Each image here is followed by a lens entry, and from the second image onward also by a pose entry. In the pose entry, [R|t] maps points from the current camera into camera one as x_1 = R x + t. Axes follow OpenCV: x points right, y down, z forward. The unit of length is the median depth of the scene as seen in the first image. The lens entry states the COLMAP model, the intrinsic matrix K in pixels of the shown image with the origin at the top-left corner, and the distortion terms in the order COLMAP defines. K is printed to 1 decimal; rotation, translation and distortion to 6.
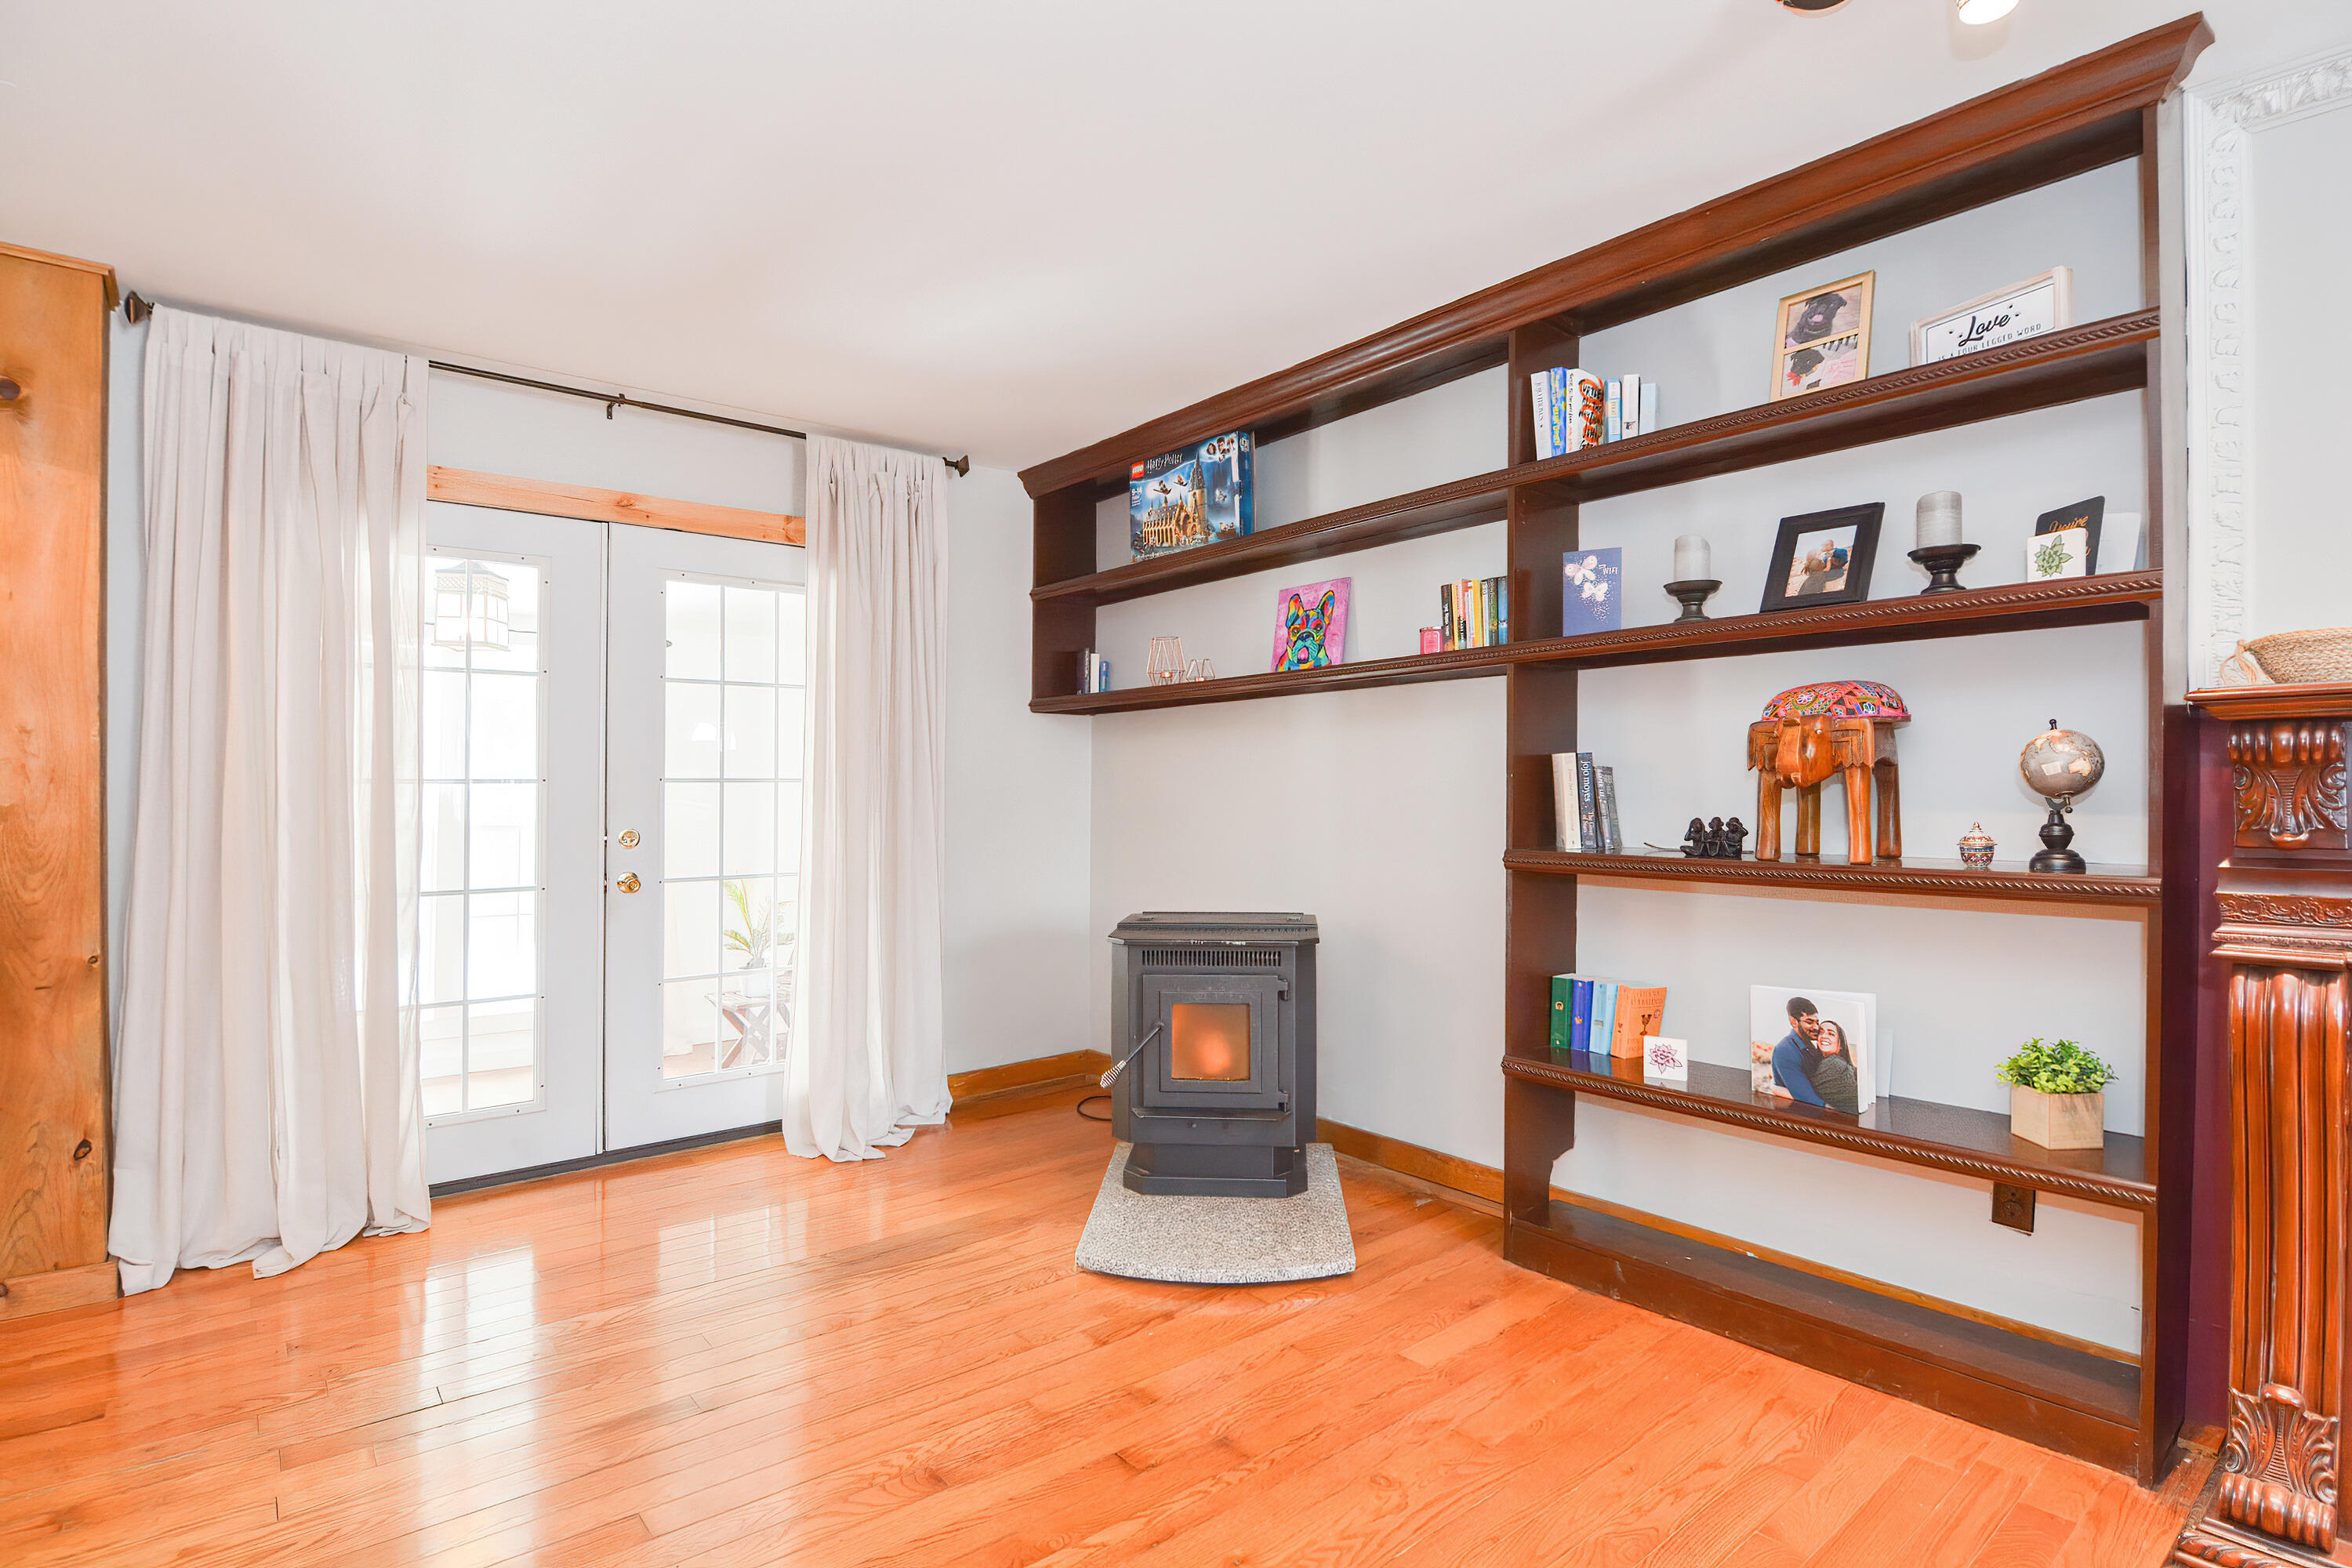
lens RADIAL K [[1165.8, 0, 1165.3], [0, 1165.8, 771.4], [0, 0, 1]] dist [-0.015187, -0.001187]
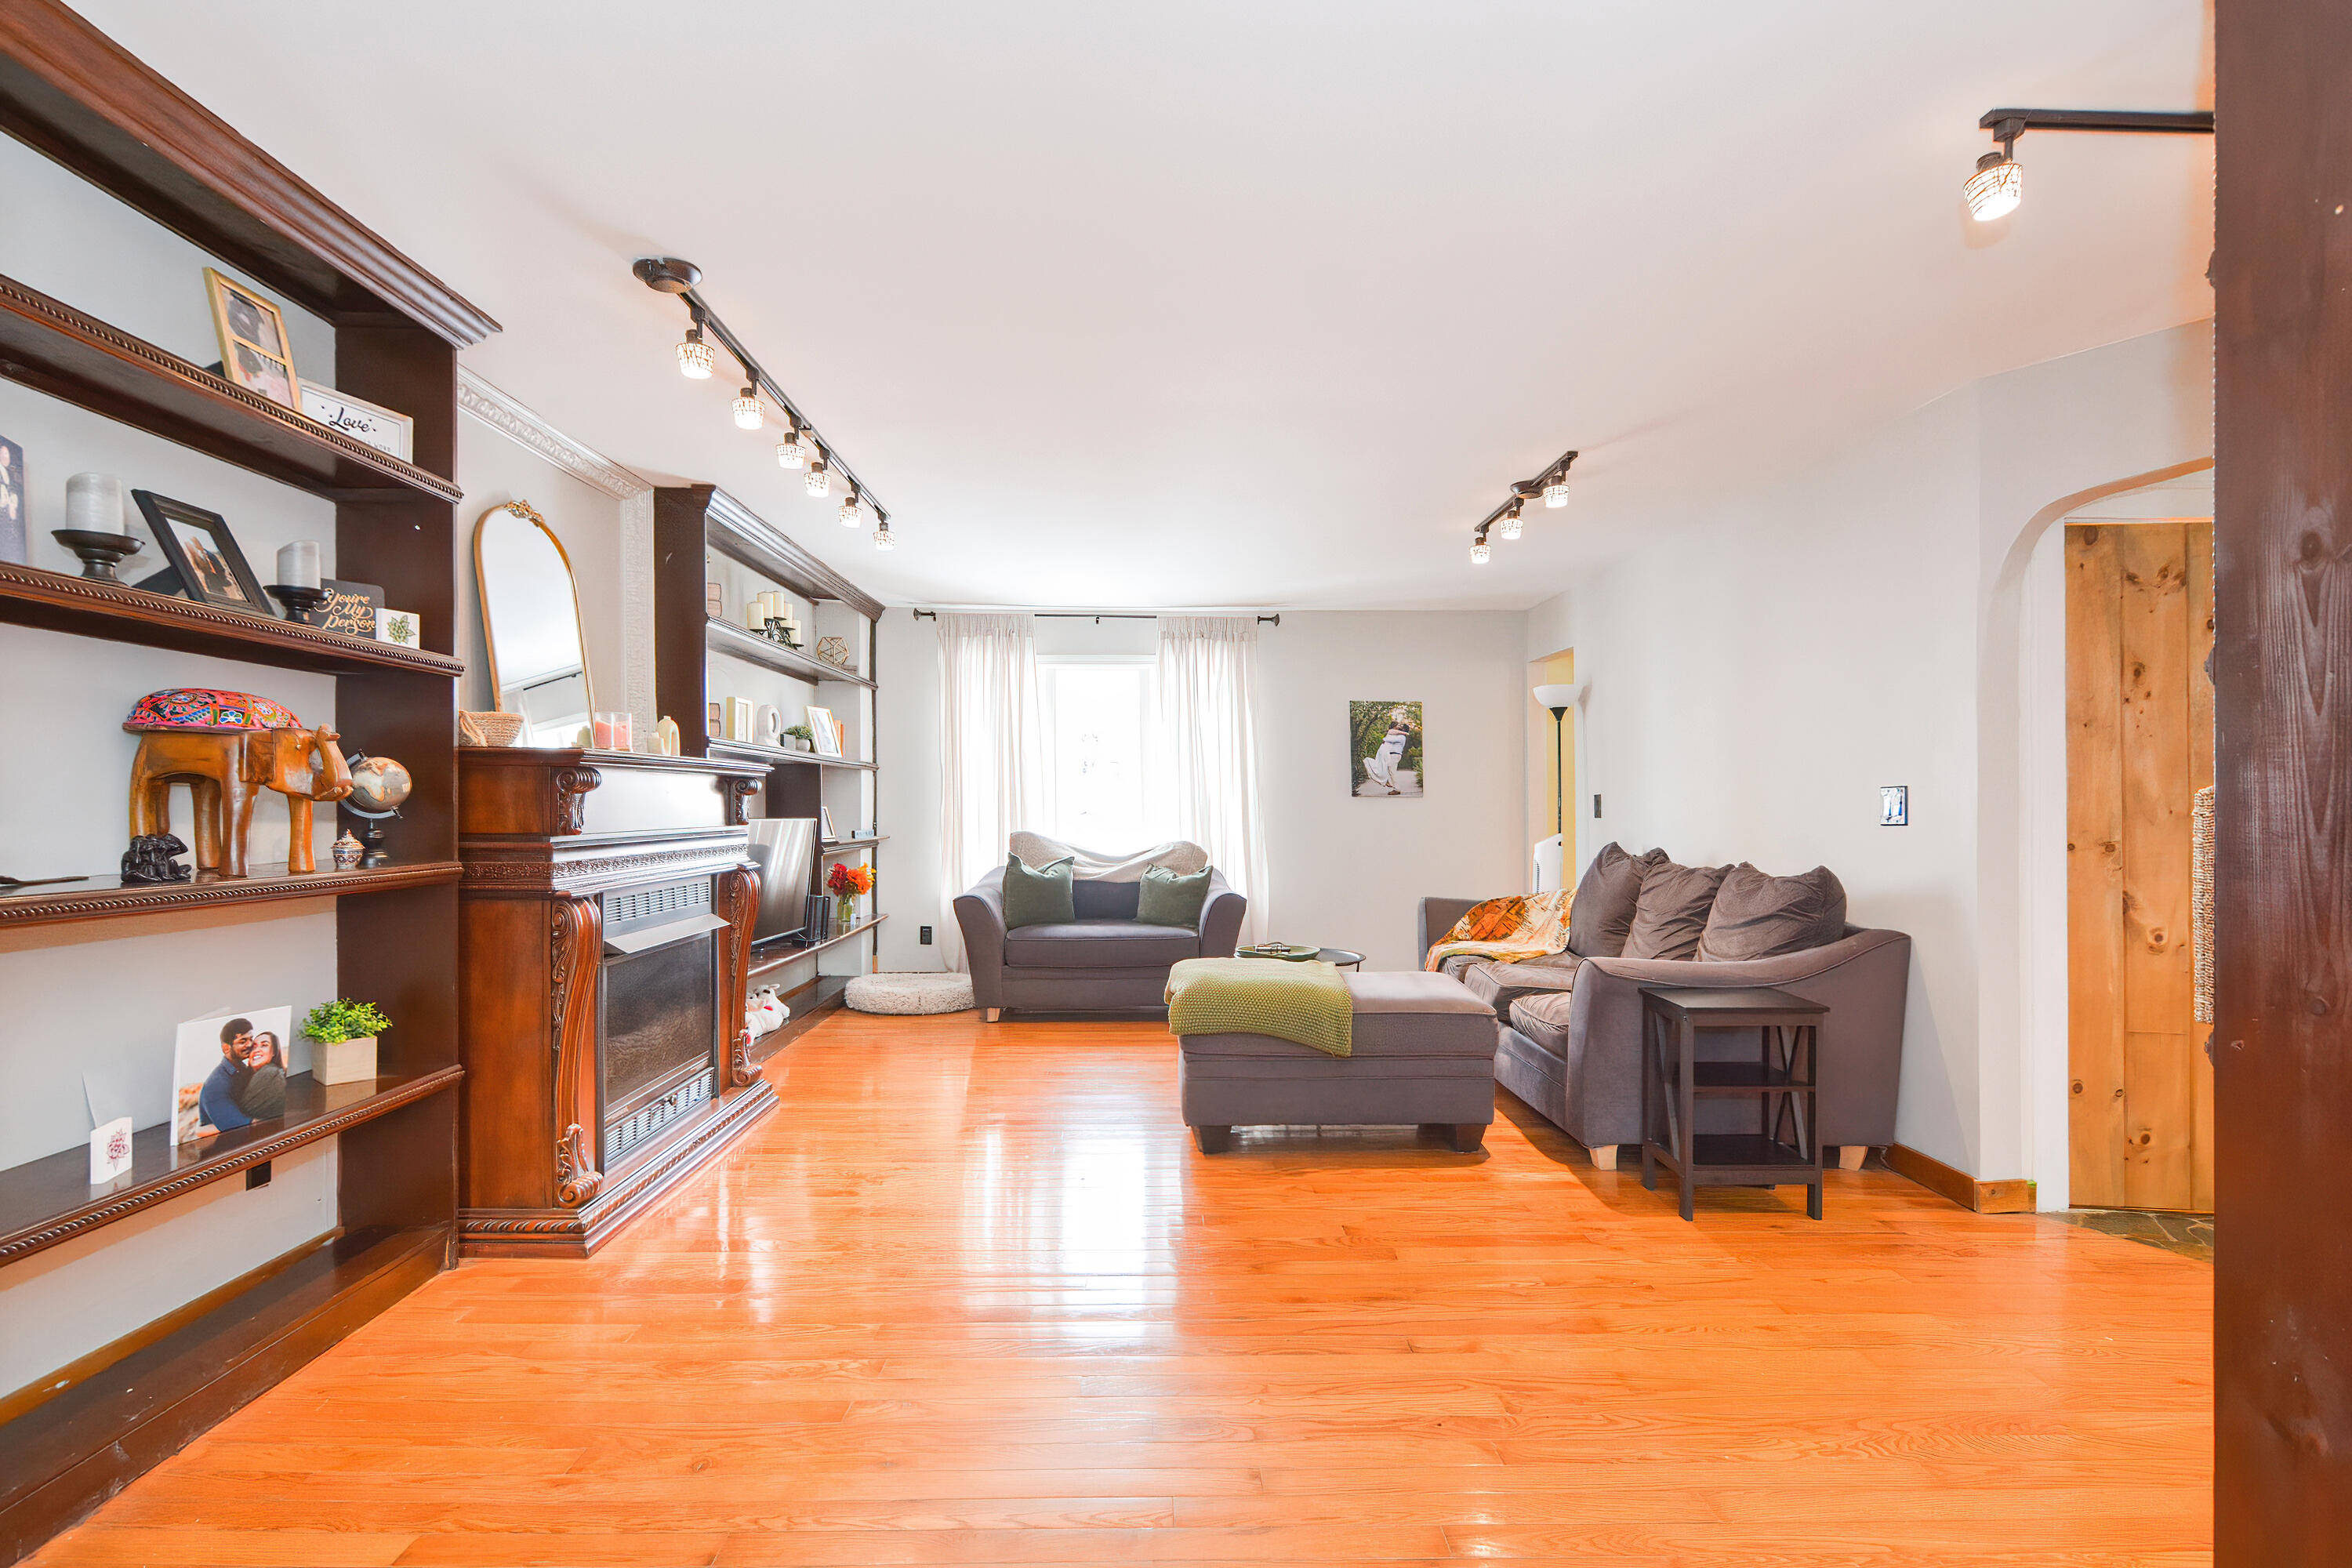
lens RADIAL K [[1163.6, 0, 1184.4], [0, 1163.6, 799.7], [0, 0, 1]] dist [0.017442, -0.010866]
pose [[-0.797434, 0.005019, 0.603385, -0.576622], [-0.010240, 0.999709, -0.021849, 0.023558], [-0.603319, -0.023602, -0.797151, 1.137073]]
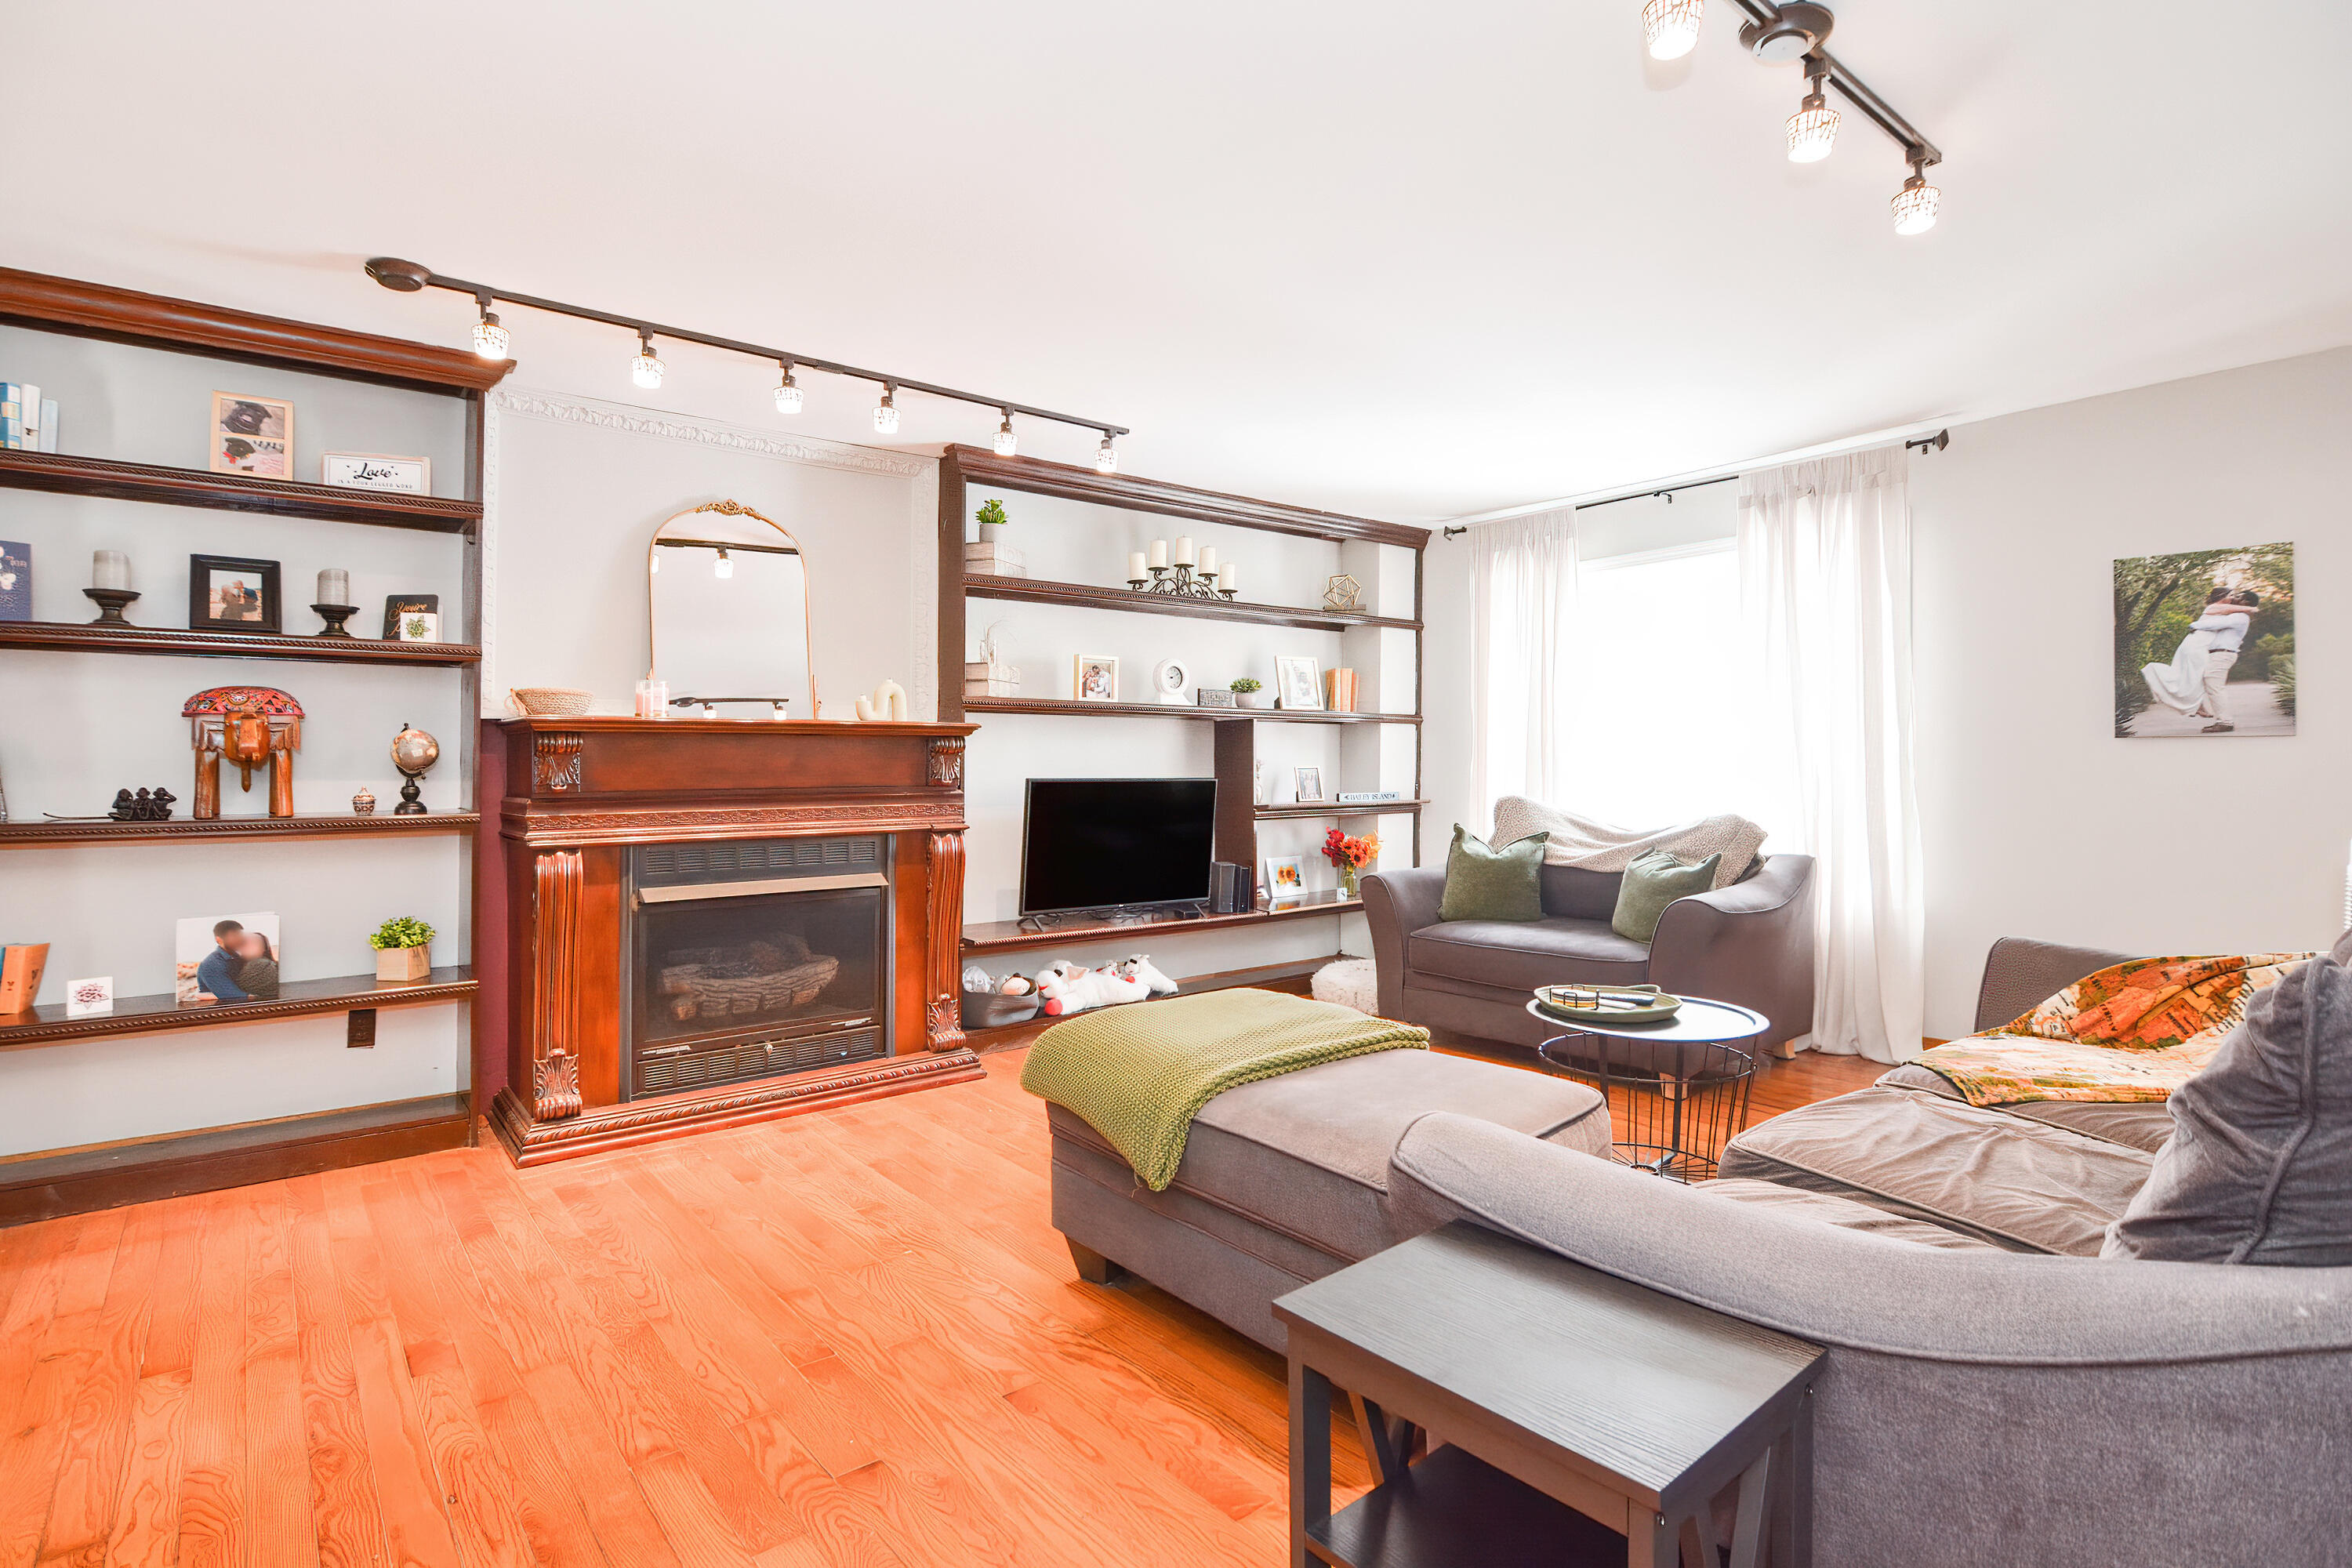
lens RADIAL K [[1165.8, 0, 1165.3], [0, 1165.8, 771.4], [0, 0, 1]] dist [-0.015187, -0.001187]
pose [[-0.002753, 0.002717, 0.999993, -0.688451], [-0.011484, 0.999930, -0.002748, 0.012086], [-0.999930, -0.011491, -0.002722, -0.068897]]
